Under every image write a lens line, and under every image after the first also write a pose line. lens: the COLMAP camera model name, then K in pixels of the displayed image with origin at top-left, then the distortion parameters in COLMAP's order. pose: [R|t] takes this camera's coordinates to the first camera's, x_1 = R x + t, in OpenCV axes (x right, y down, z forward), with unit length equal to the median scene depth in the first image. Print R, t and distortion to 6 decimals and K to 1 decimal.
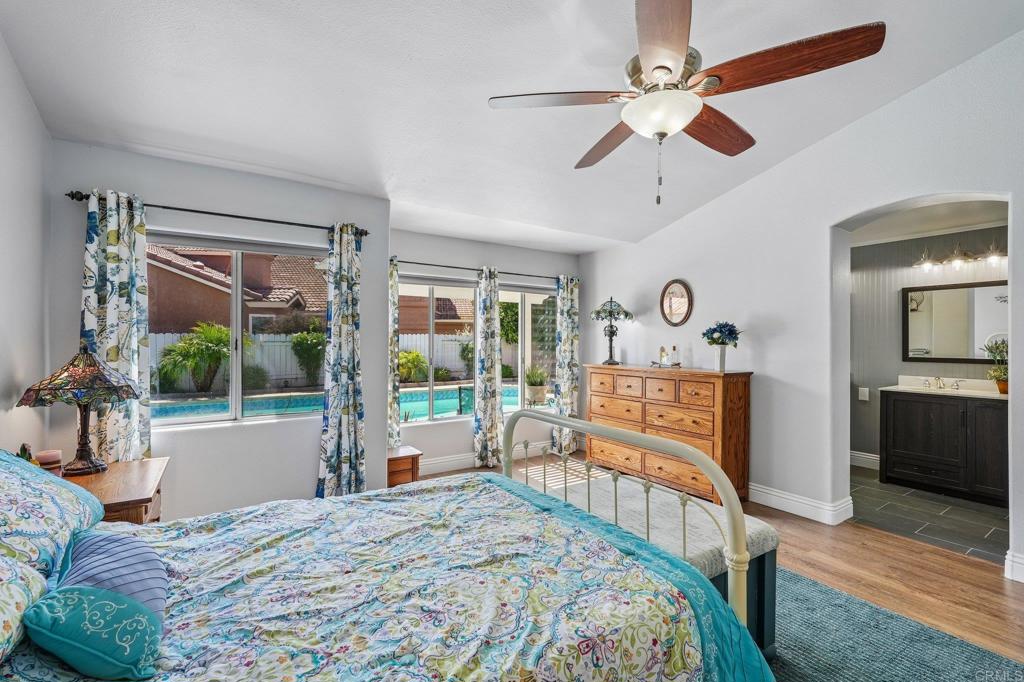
lens RADIAL K [[454.6, 0, 510.9], [0, 454.6, 343.3], [0, 0, 1]] dist [-0.008984, 0.005052]
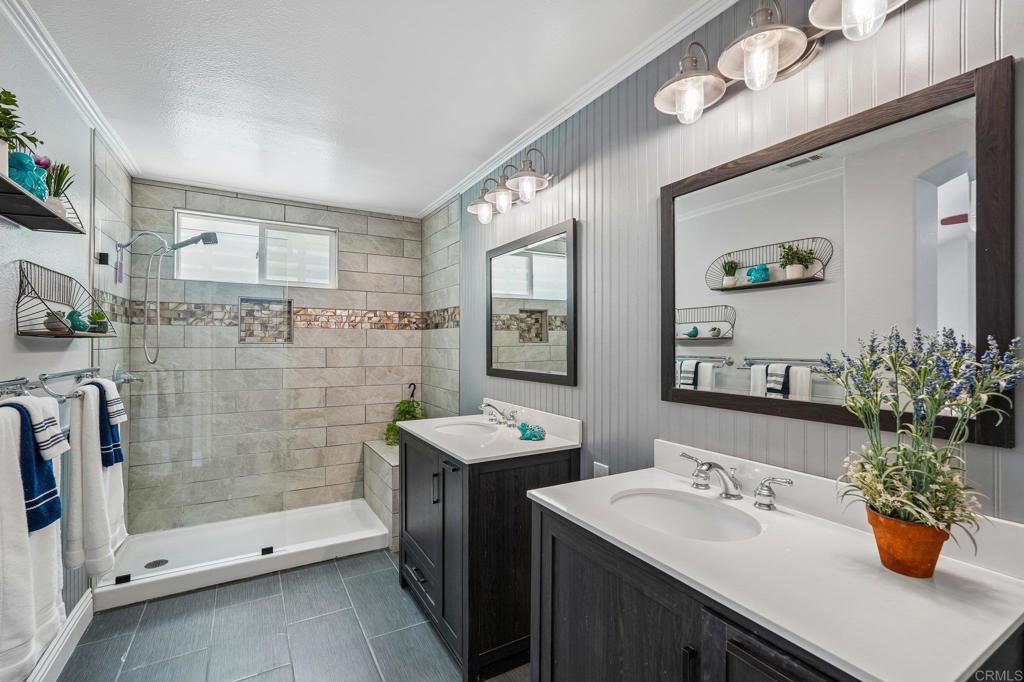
lens RADIAL K [[454.6, 0, 511.2], [0, 454.6, 347.4], [0, 0, 1]] dist [-0.008984, 0.005052]
pose [[0.997605, 0.003549, -0.069073, 0.809508], [-0.003884, 0.999981, -0.004712, 0.002159], [0.069055, 0.004969, 0.997600, 0.677525]]
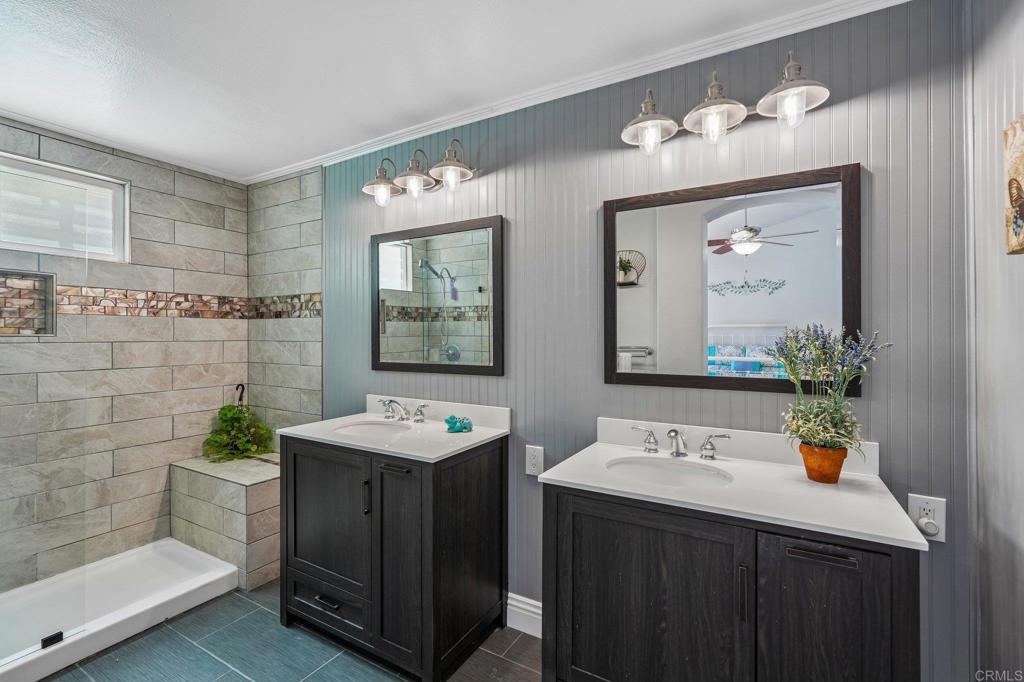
lens RADIAL K [[454.6, 0, 518.6], [0, 454.6, 337.1], [0, 0, 1]] dist [-0.008984, 0.005052]
pose [[0.901372, -0.002859, 0.433037, 0.648484], [0.006604, 0.999953, -0.007145, 0.001542], [-0.432996, 0.009300, 0.901348, 0.699789]]
